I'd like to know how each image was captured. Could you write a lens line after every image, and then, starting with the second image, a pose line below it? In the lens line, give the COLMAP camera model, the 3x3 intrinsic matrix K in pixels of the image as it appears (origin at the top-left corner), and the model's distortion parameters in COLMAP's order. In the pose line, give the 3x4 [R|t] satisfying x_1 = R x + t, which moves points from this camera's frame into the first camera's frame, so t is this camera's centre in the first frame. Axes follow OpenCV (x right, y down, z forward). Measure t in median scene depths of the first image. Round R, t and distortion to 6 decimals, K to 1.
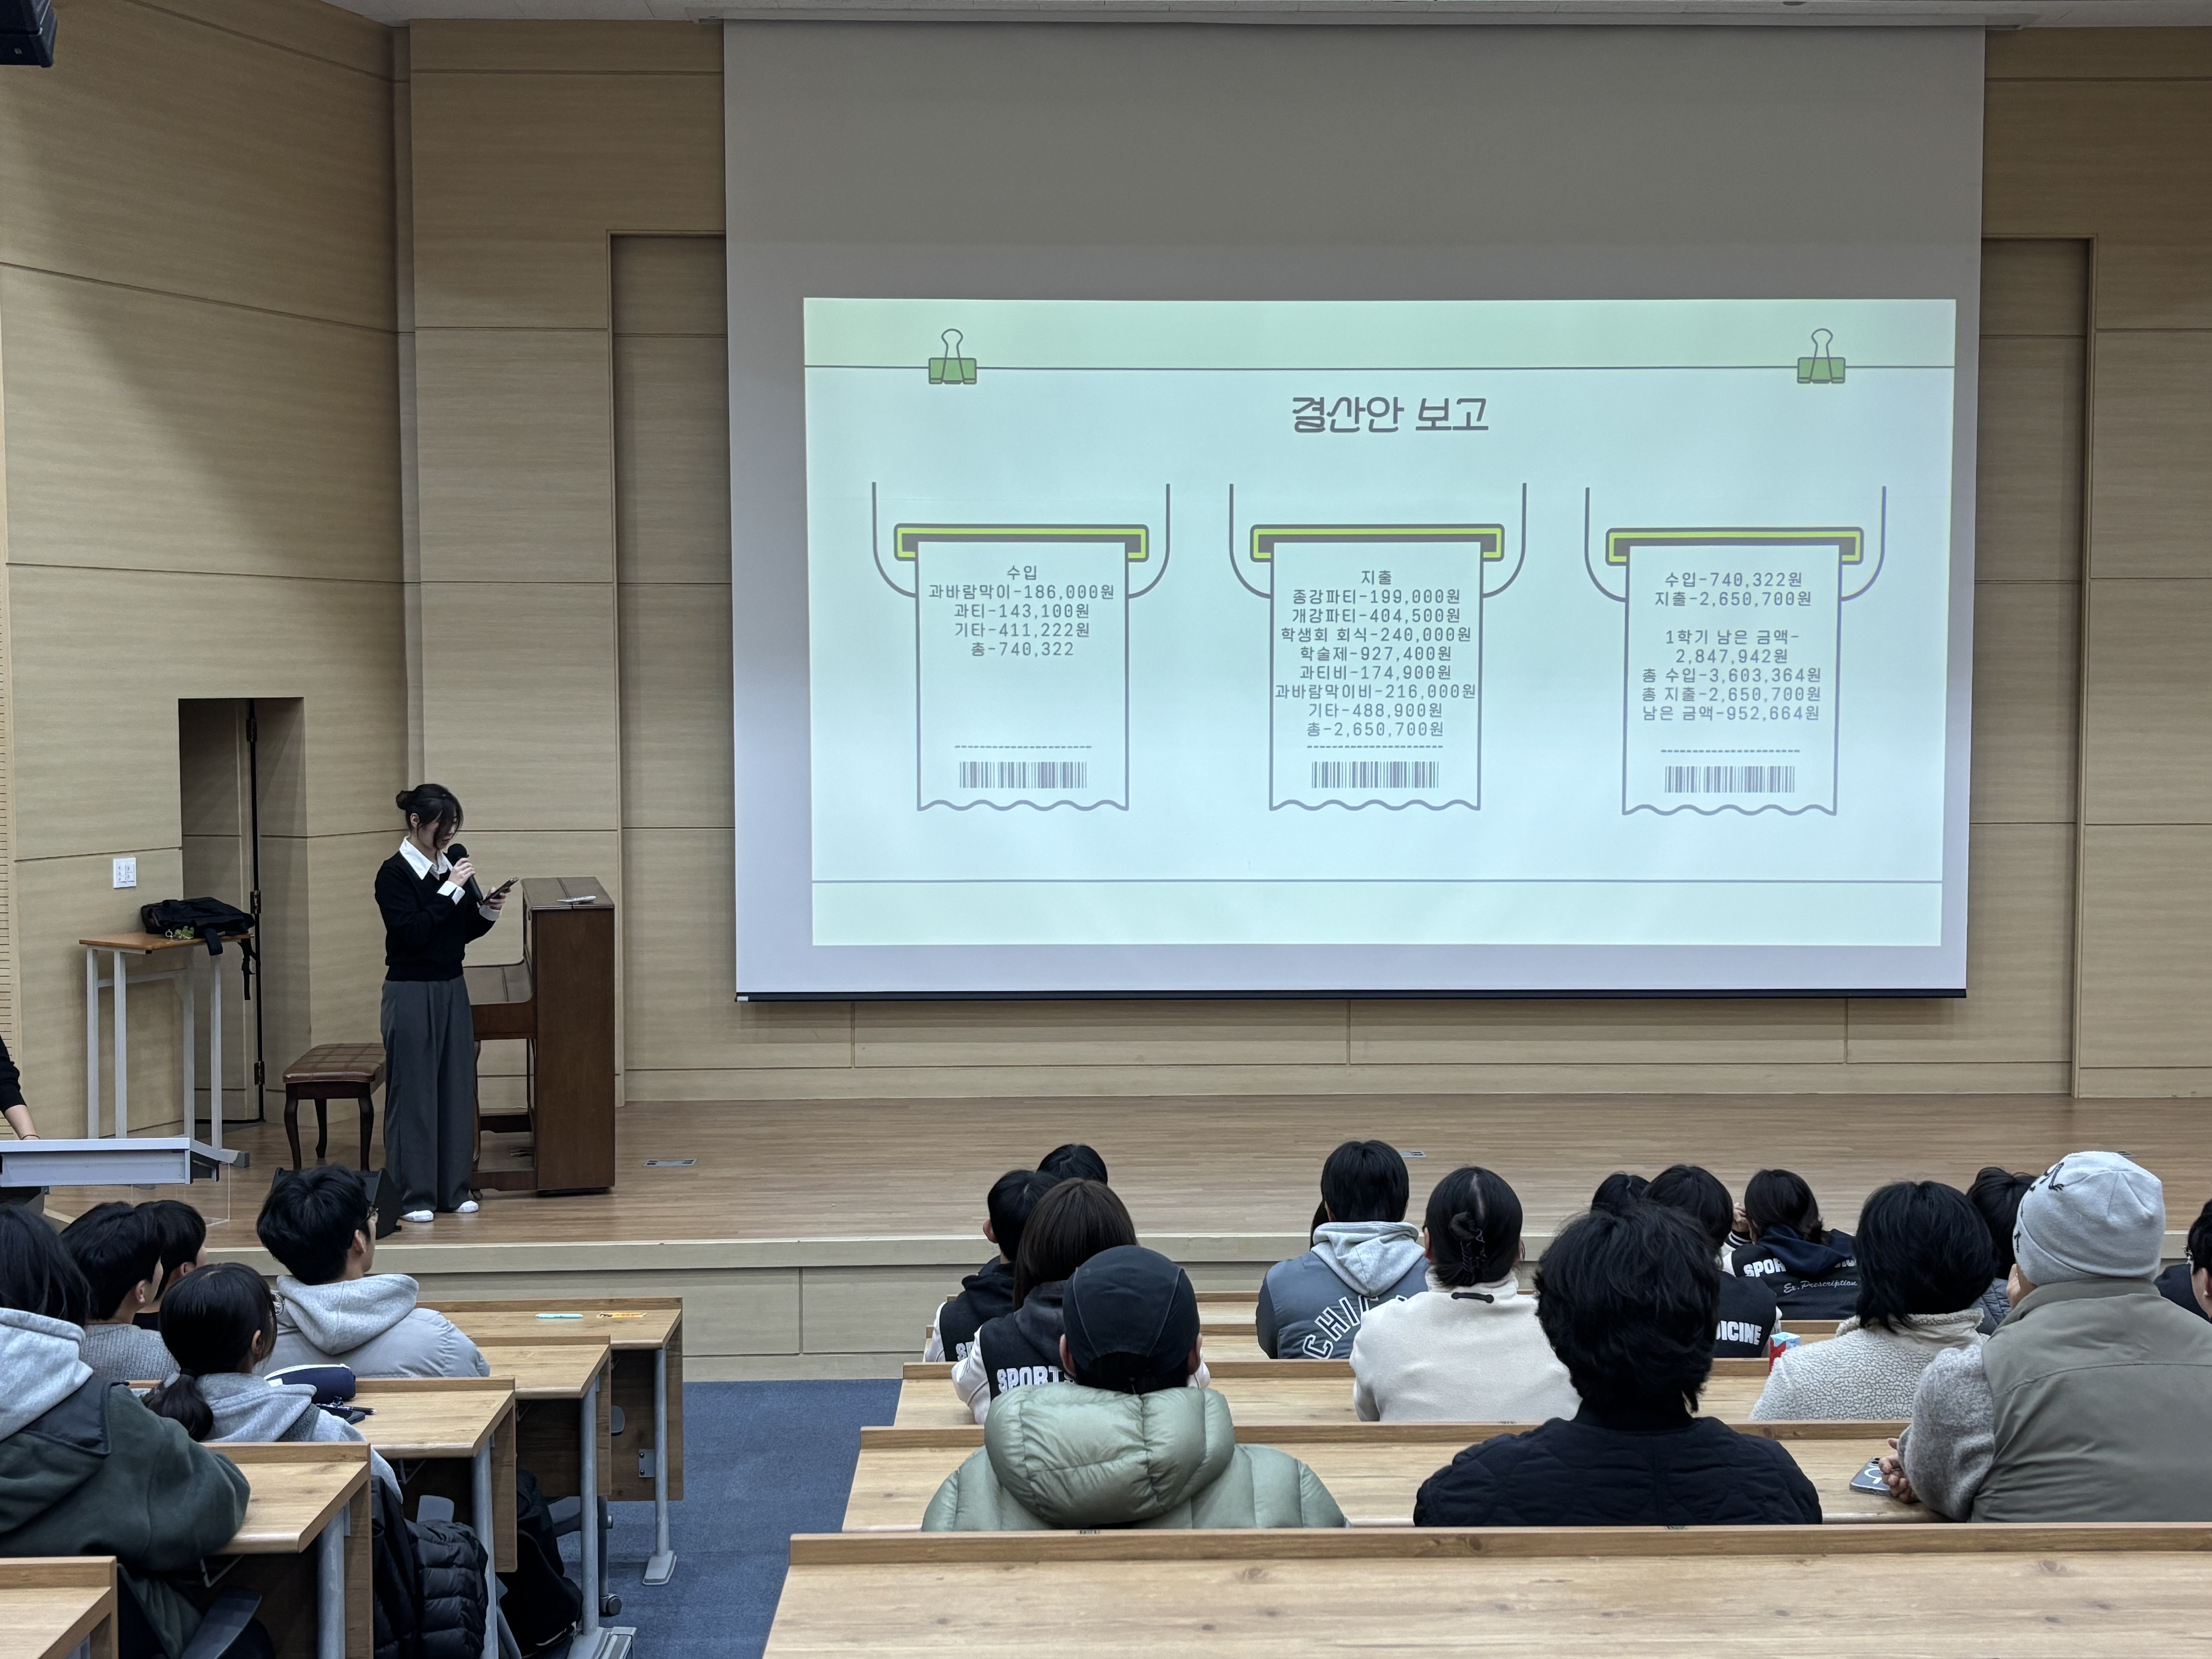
lens RADIAL K [[2523.5, 0, 1106.0], [0, 2523.5, 829.5], [0, 0, 1]] dist [0.131333, -0.459573]
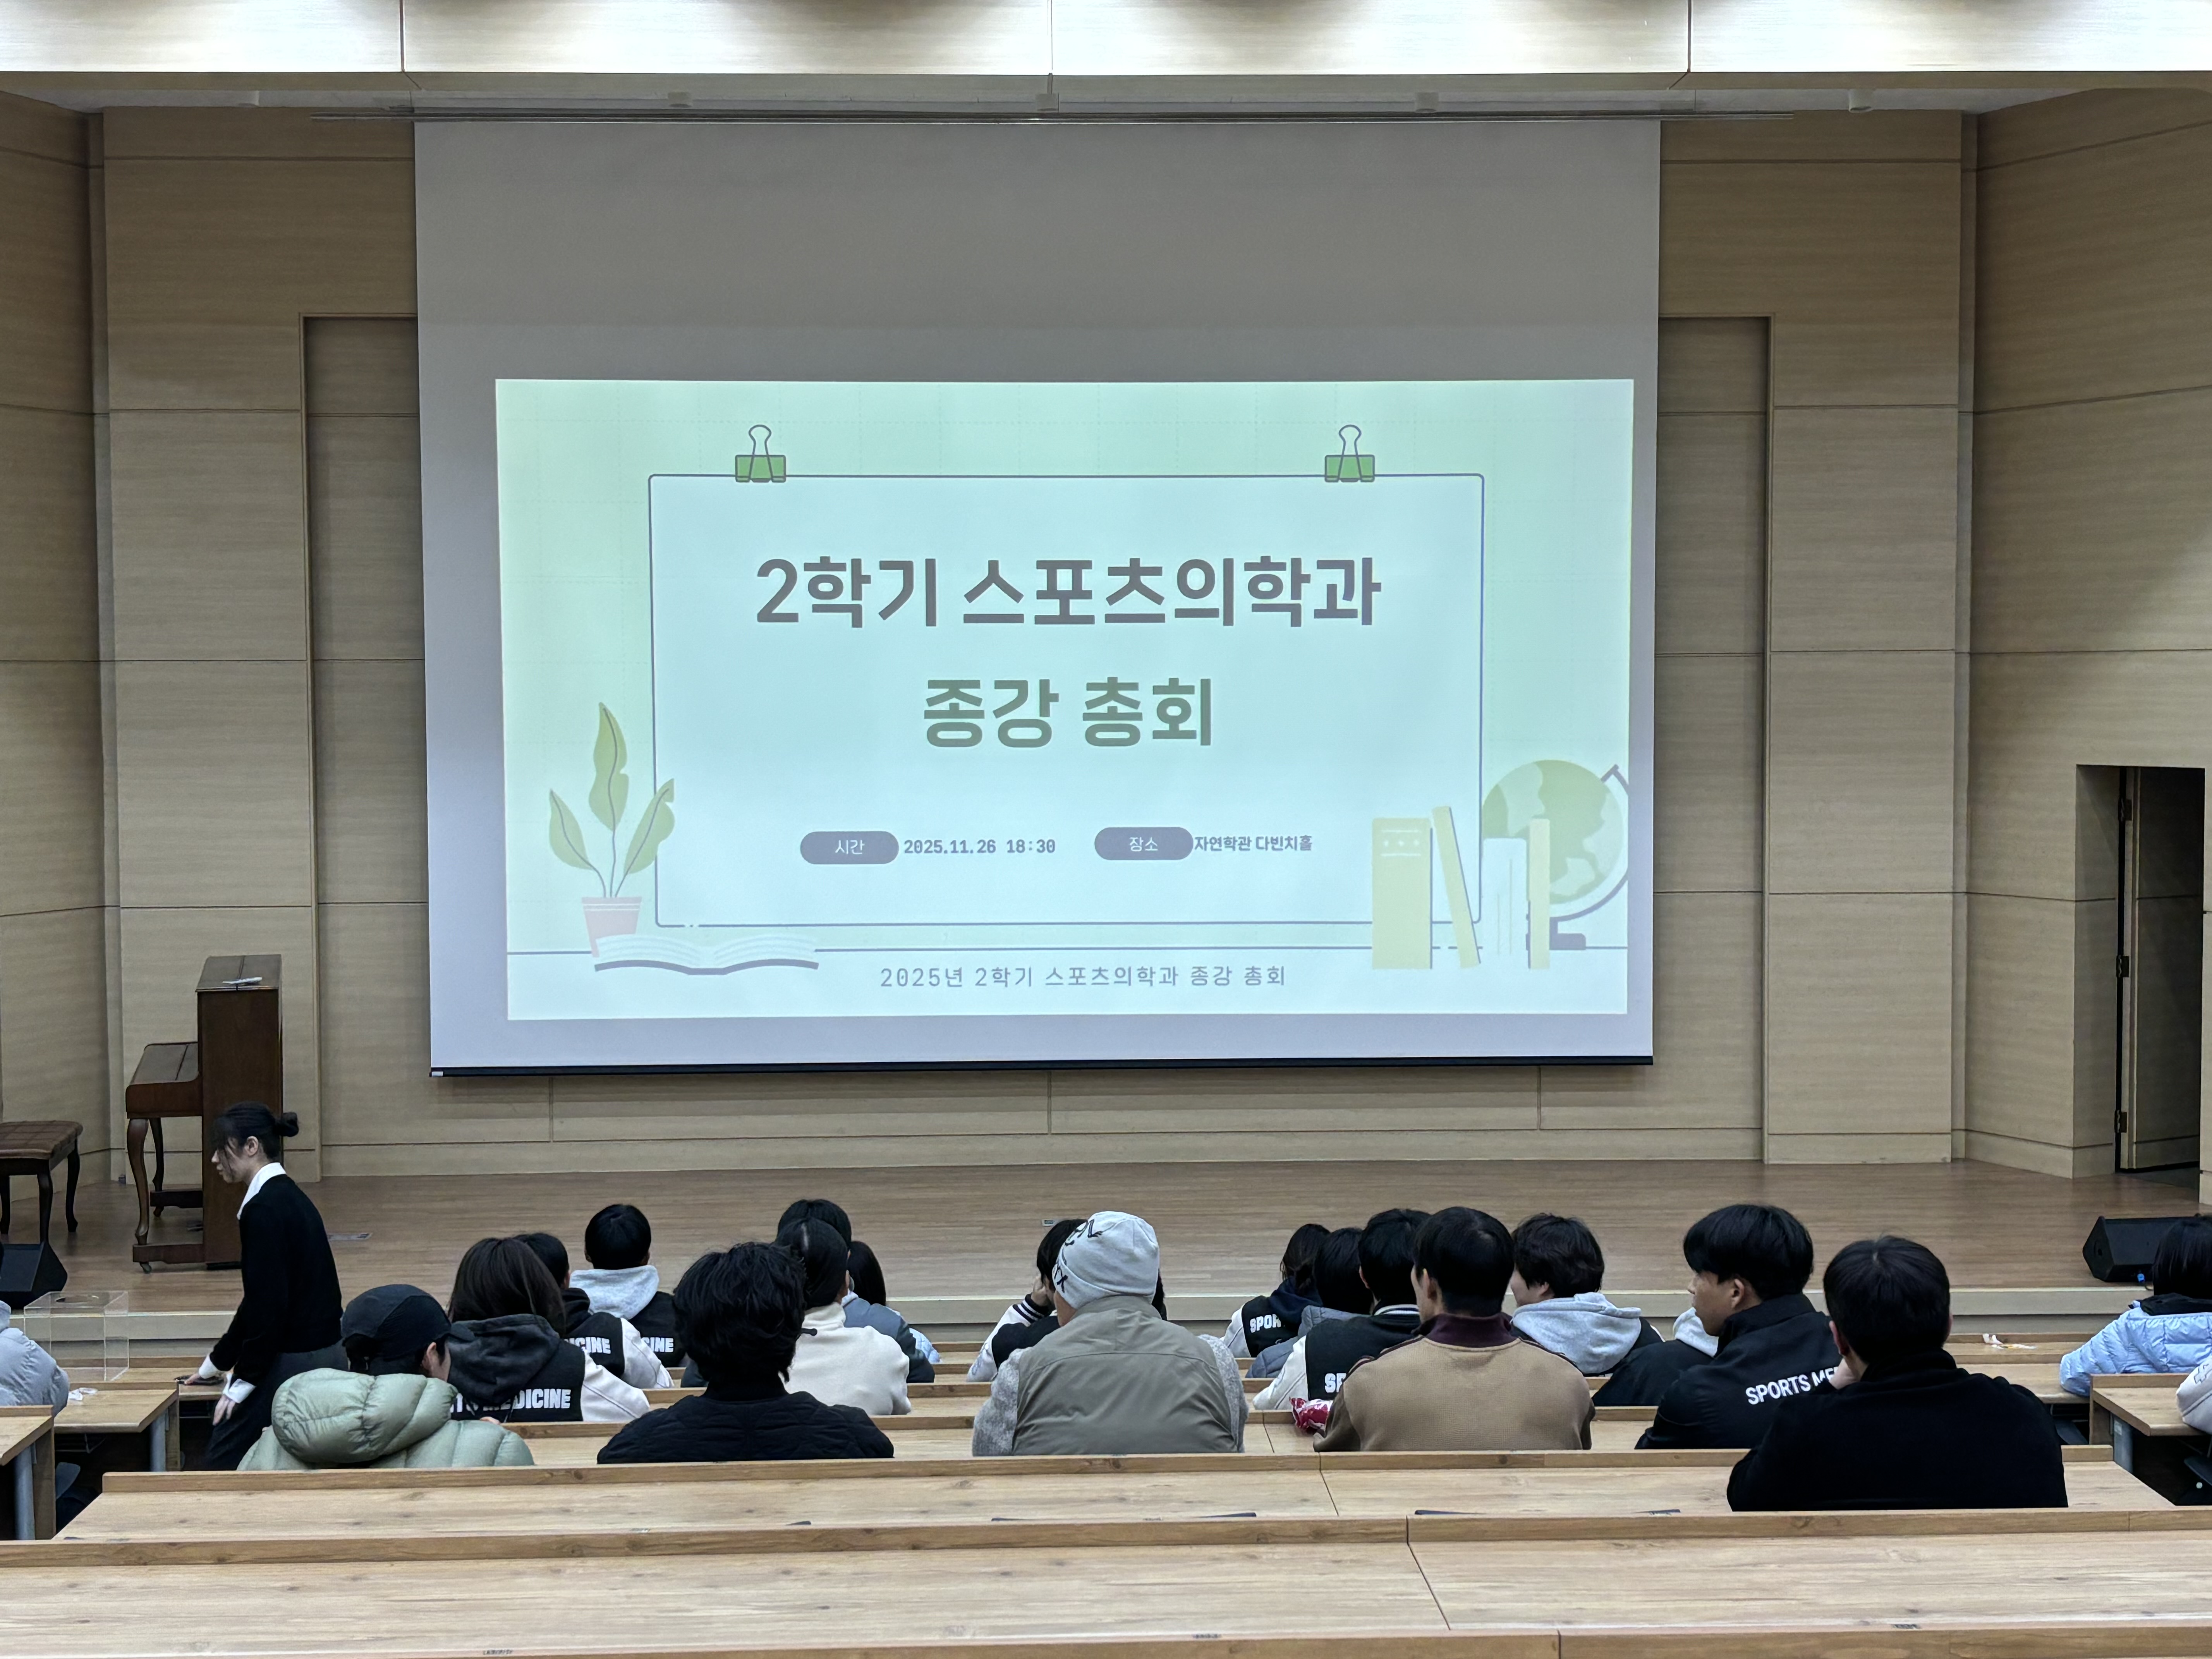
lens RADIAL K [[2960.2, 0, 1107.0], [0, 2960.2, 809.3], [0, 0, 1]] dist [0.148324, -0.581430]
pose [[0.999921, -0.003999, 0.011900, 0.109264], [0.004179, 0.999877, -0.015119, -0.019057], [-0.011839, 0.015168, 0.999815, -0.186982]]
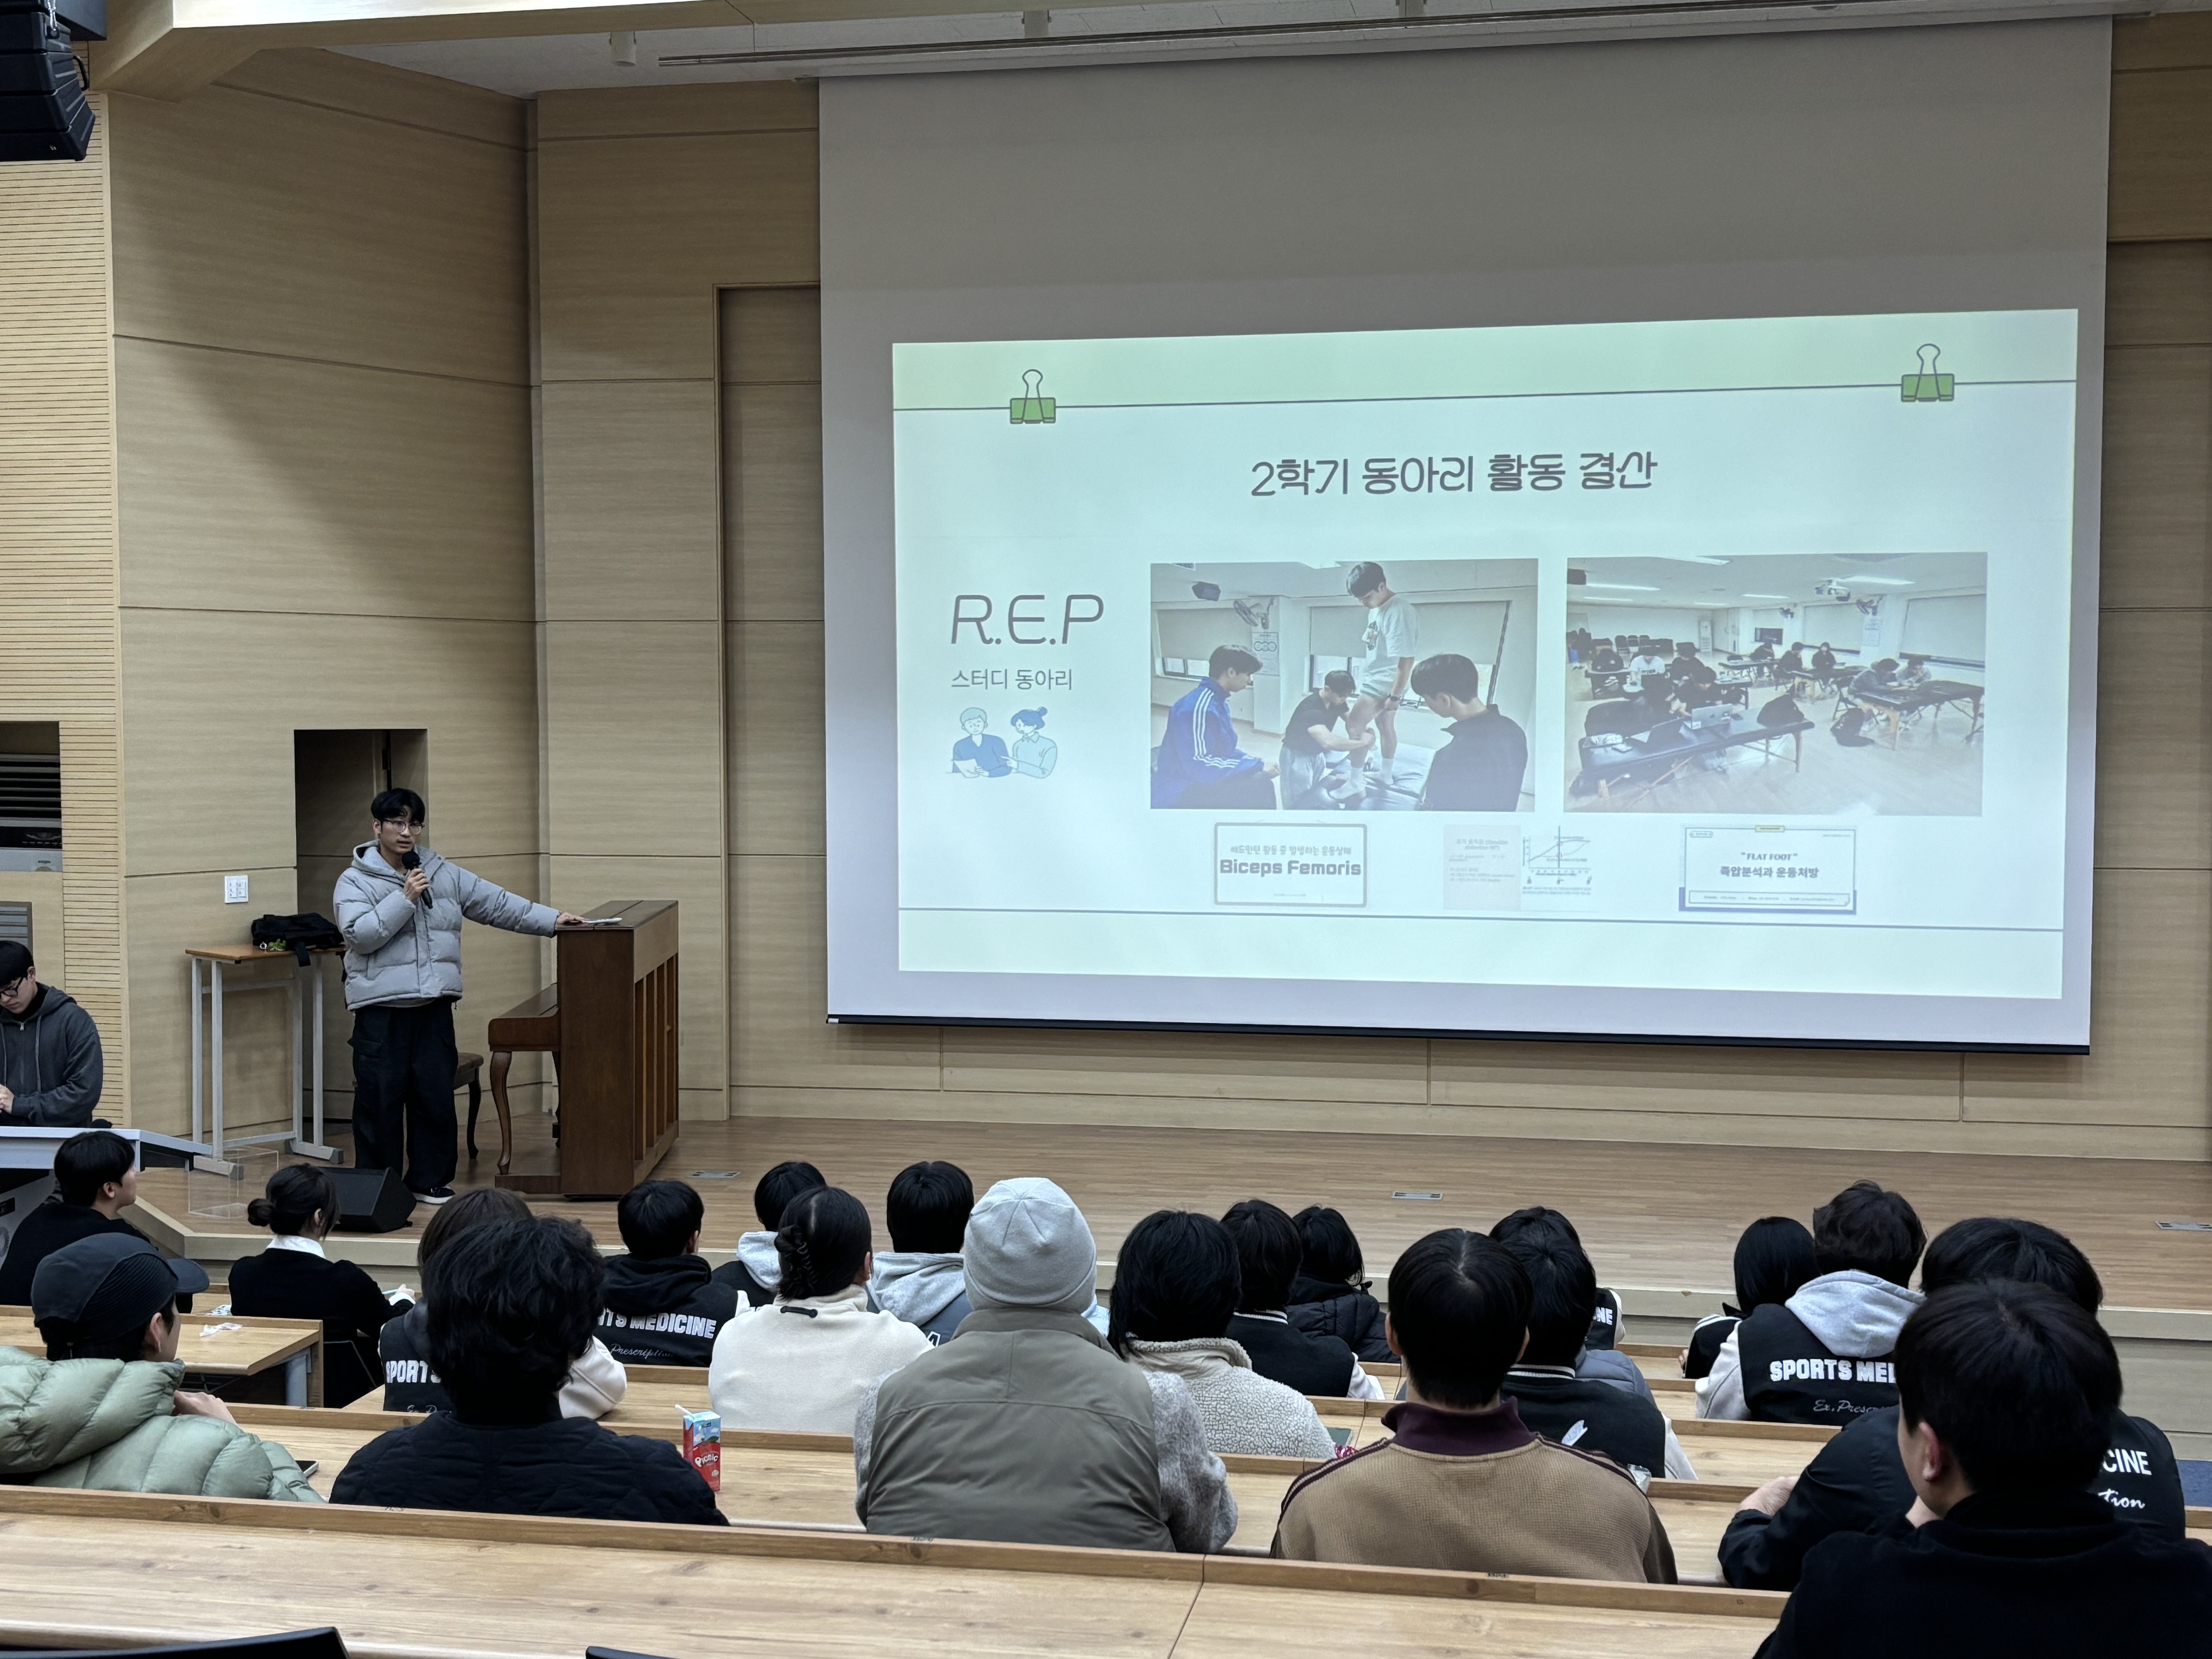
lens RADIAL K [[2547.3, 0, 1109.1], [0, 2547.3, 852.6], [0, 0, 1]] dist [0.152903, -0.563911]
pose [[0.977351, 0.012793, -0.211238, 0.188997], [-0.013681, 0.999903, -0.002742, -0.000706], [0.211182, 0.005570, 0.977431, 0.001219]]
